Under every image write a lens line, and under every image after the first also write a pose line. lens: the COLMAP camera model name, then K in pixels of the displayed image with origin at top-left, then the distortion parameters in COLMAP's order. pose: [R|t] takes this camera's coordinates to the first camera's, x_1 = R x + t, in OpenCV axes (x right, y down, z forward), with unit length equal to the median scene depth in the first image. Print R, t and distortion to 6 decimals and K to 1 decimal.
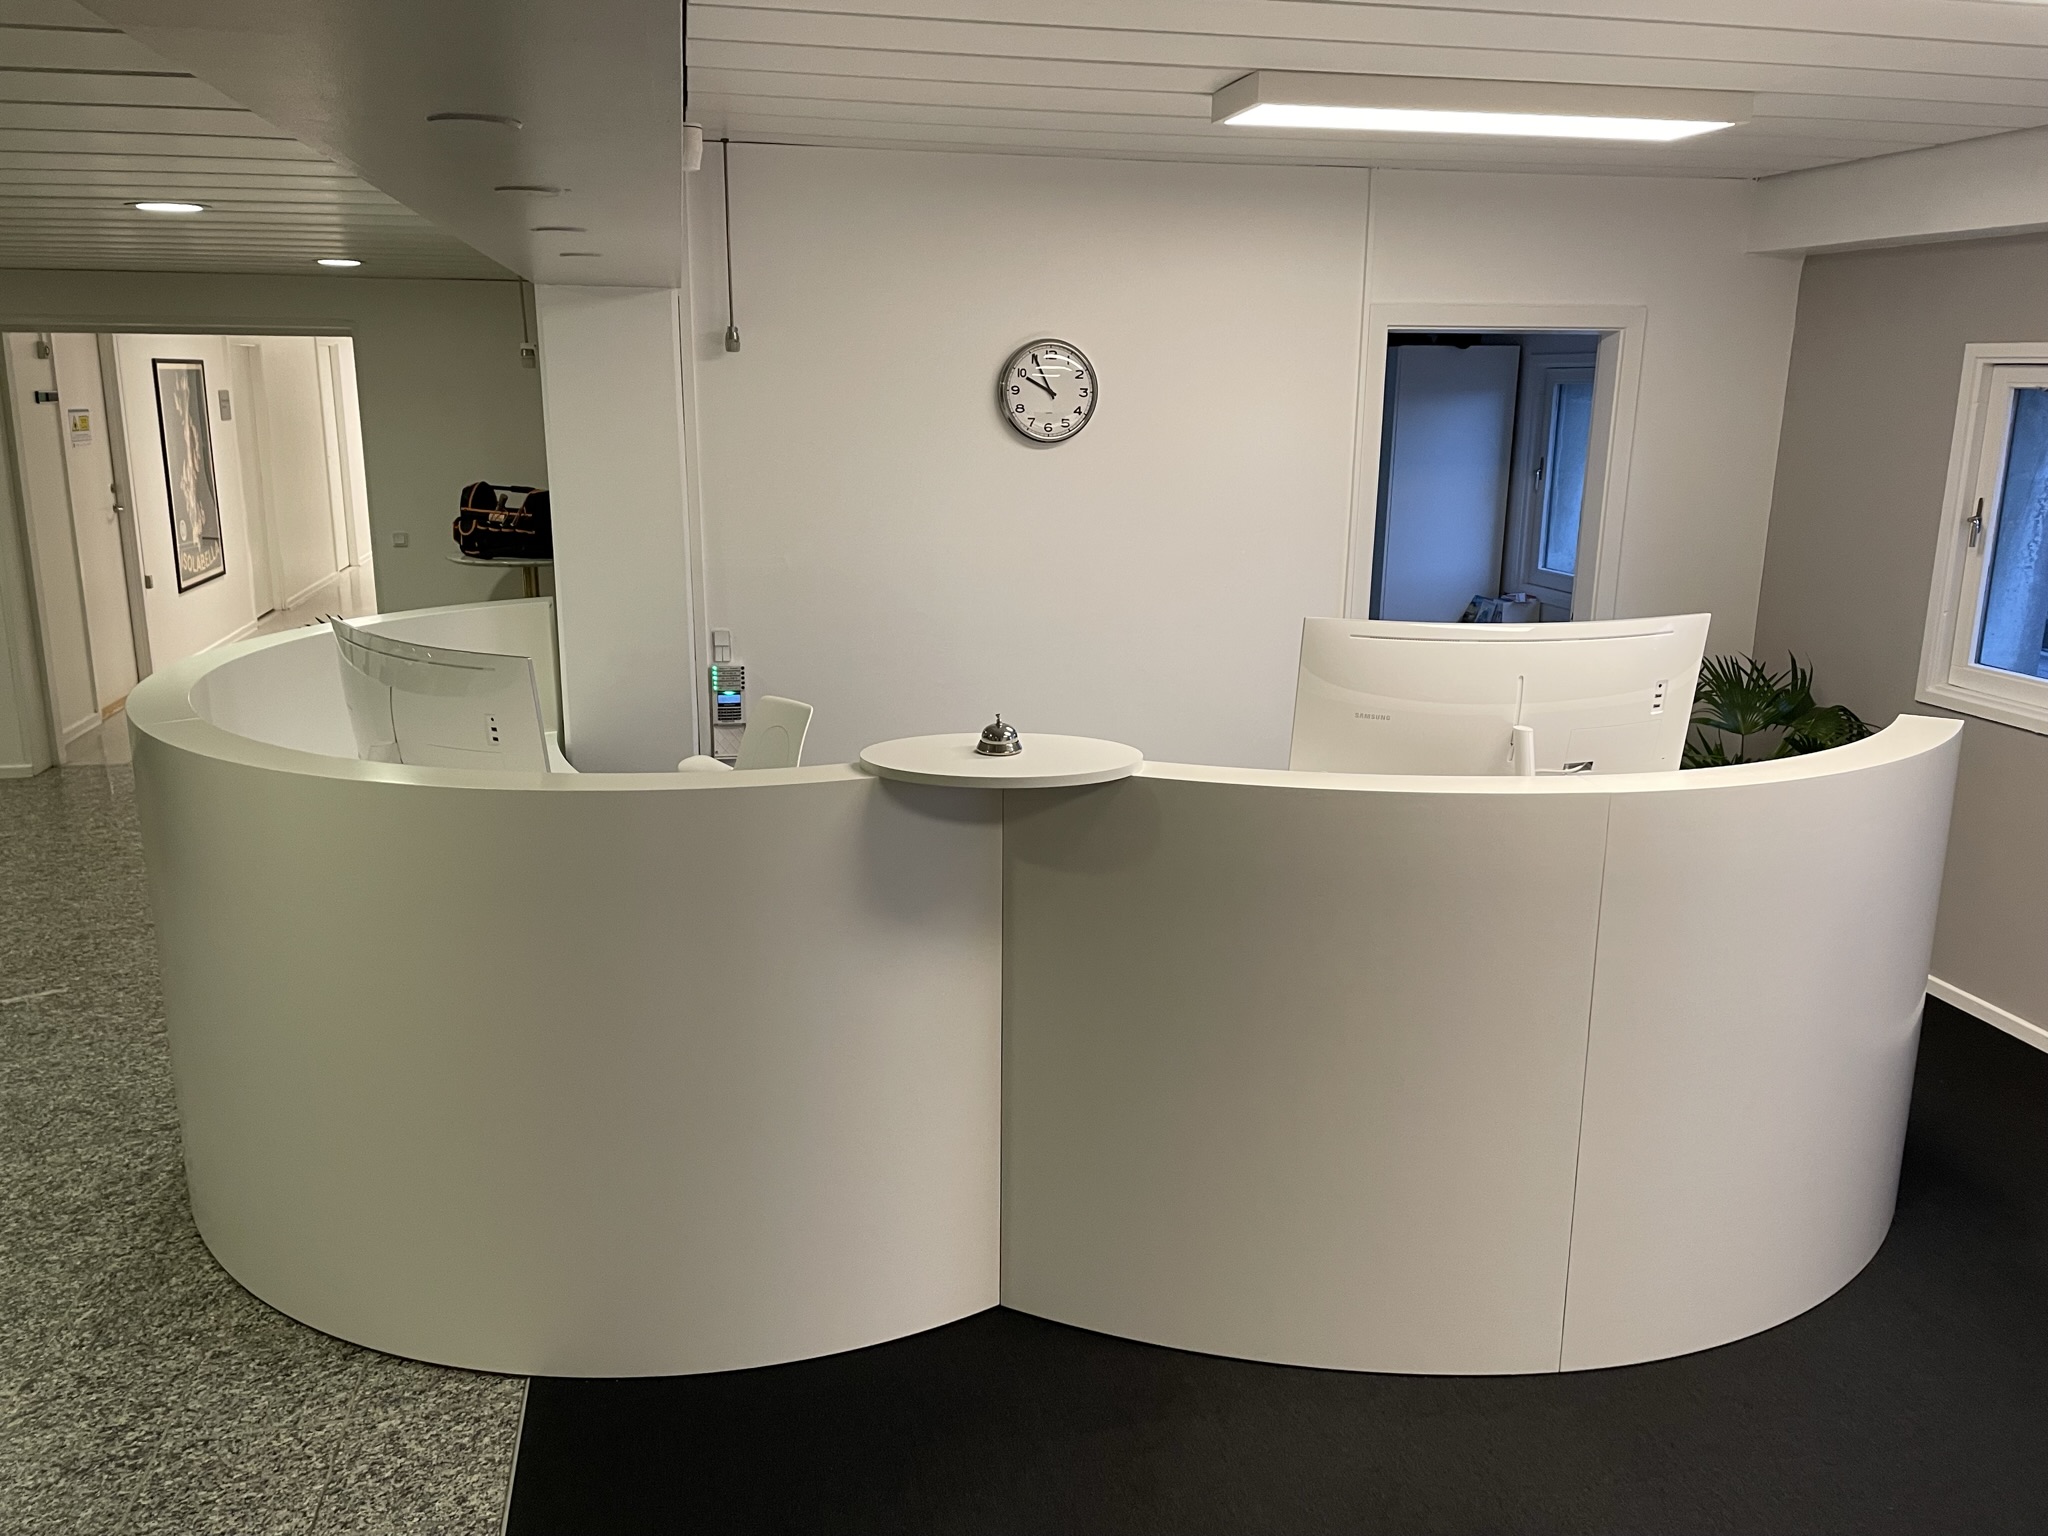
lens RADIAL K [[1620.5, 0, 1034.9], [0, 1620.5, 777.6], [0, 0, 1]] dist [0.039437, -0.083727]
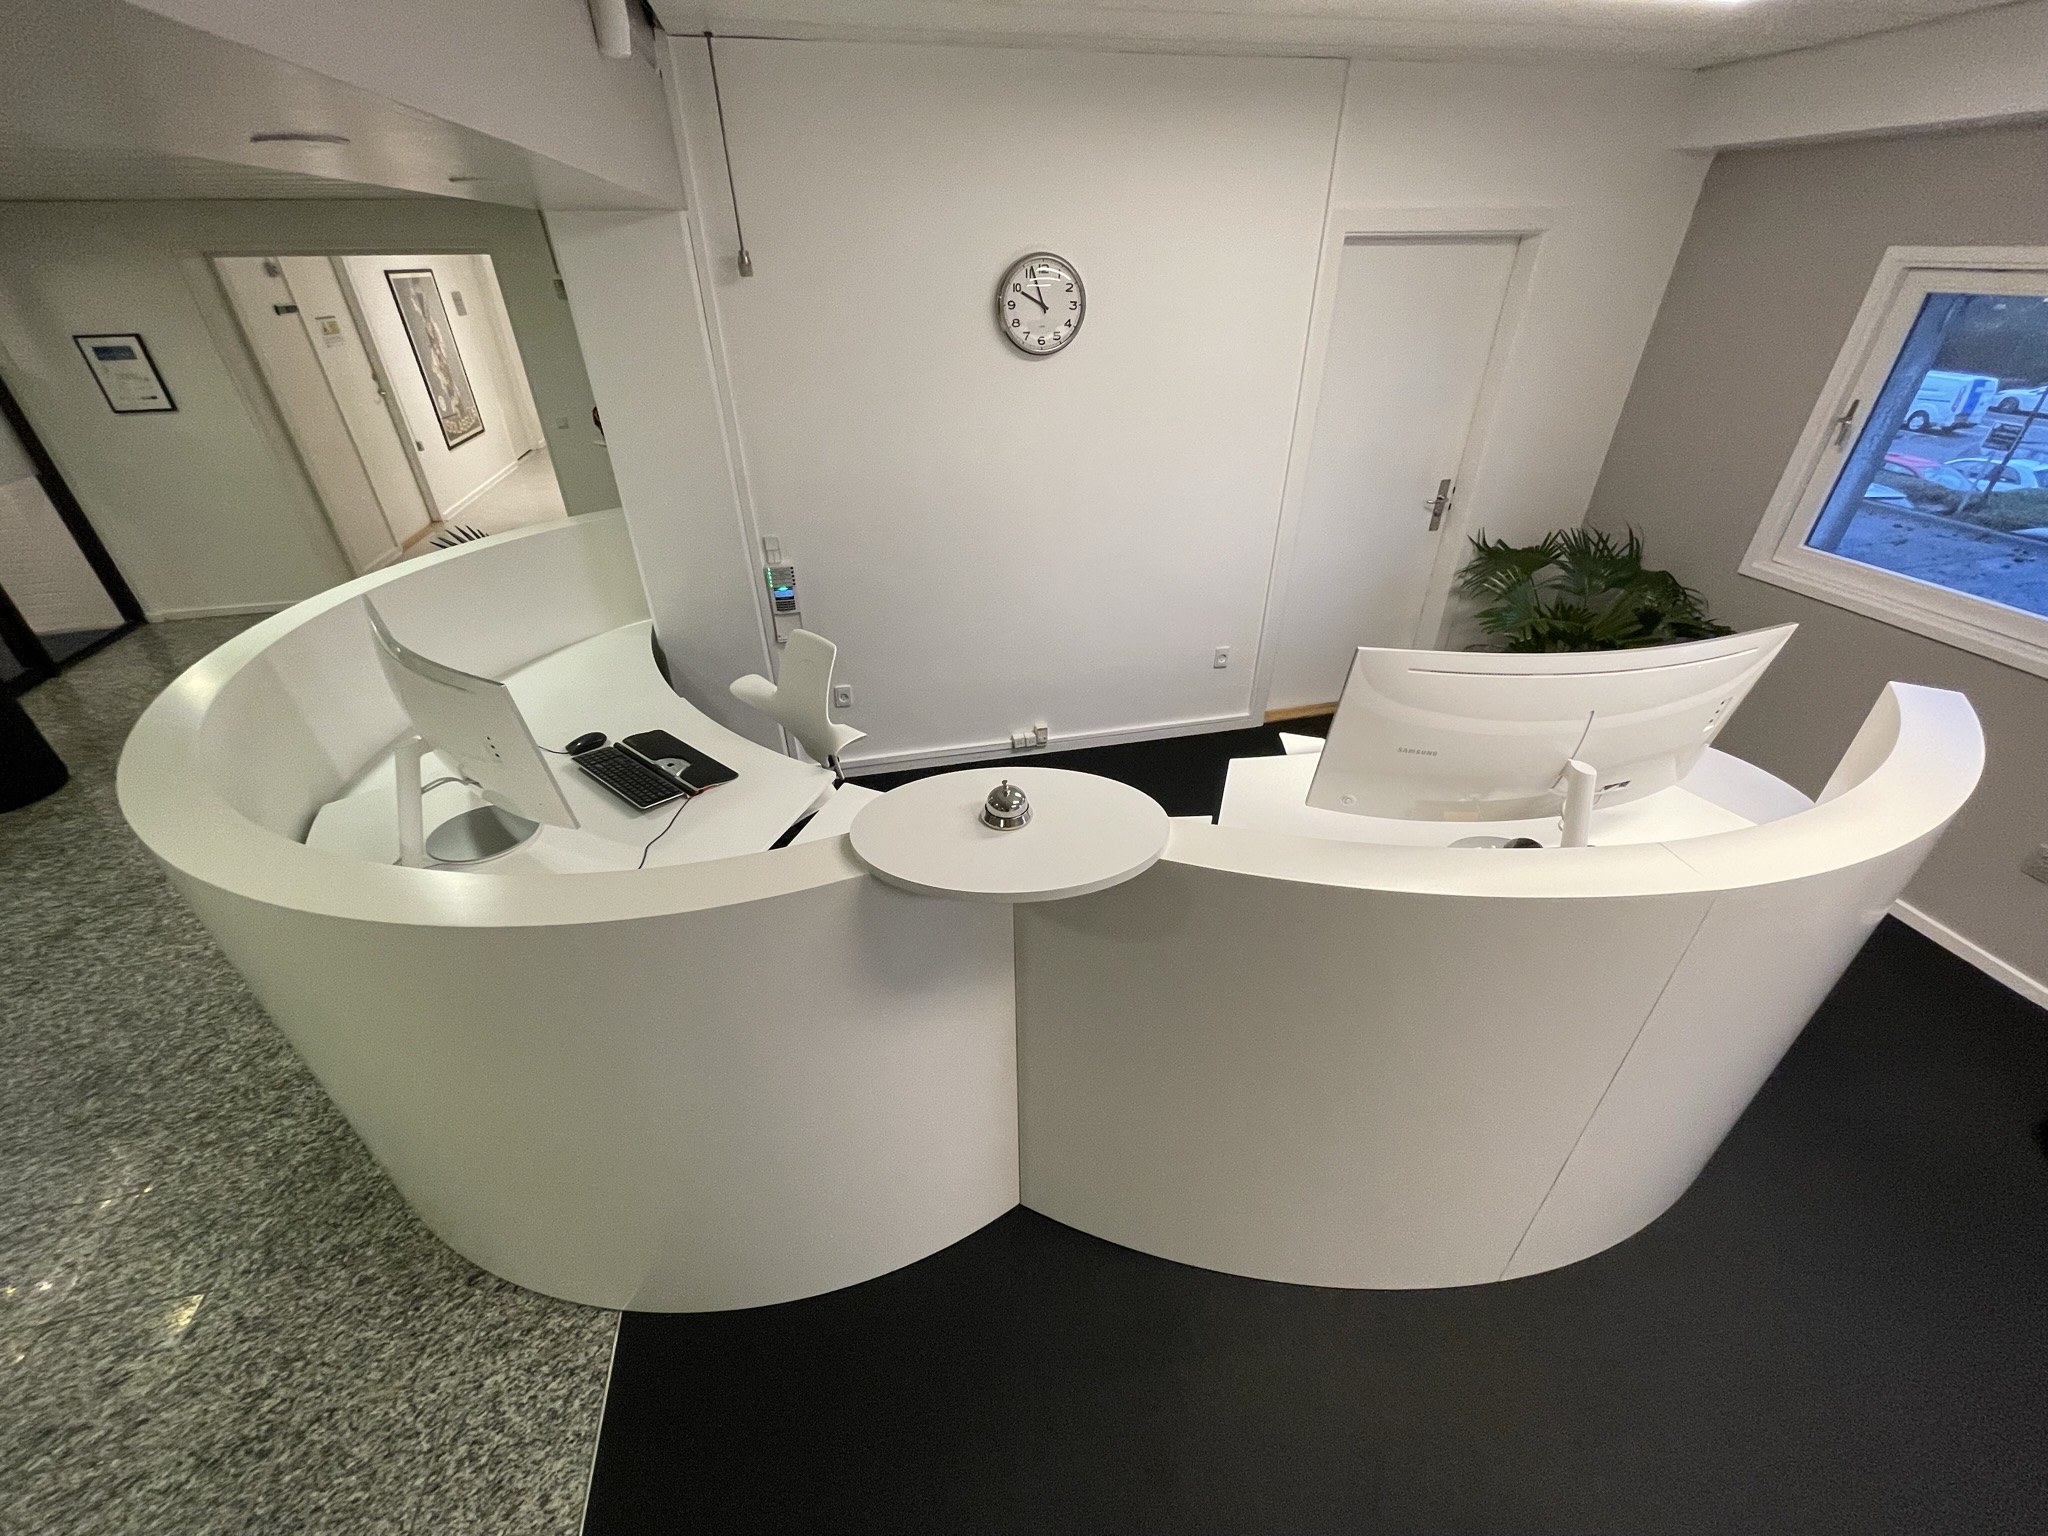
lens RADIAL K [[824.0, 0, 1023.2], [0, 824.0, 776.5], [0, 0, 1]] dist [-0.012312, 0.001220]
pose [[0.999814, -0.018241, -0.006324, -0.007014], [0.019306, 0.945746, 0.324332, -0.123604], [0.000065, -0.324393, 0.945922, 0.389105]]
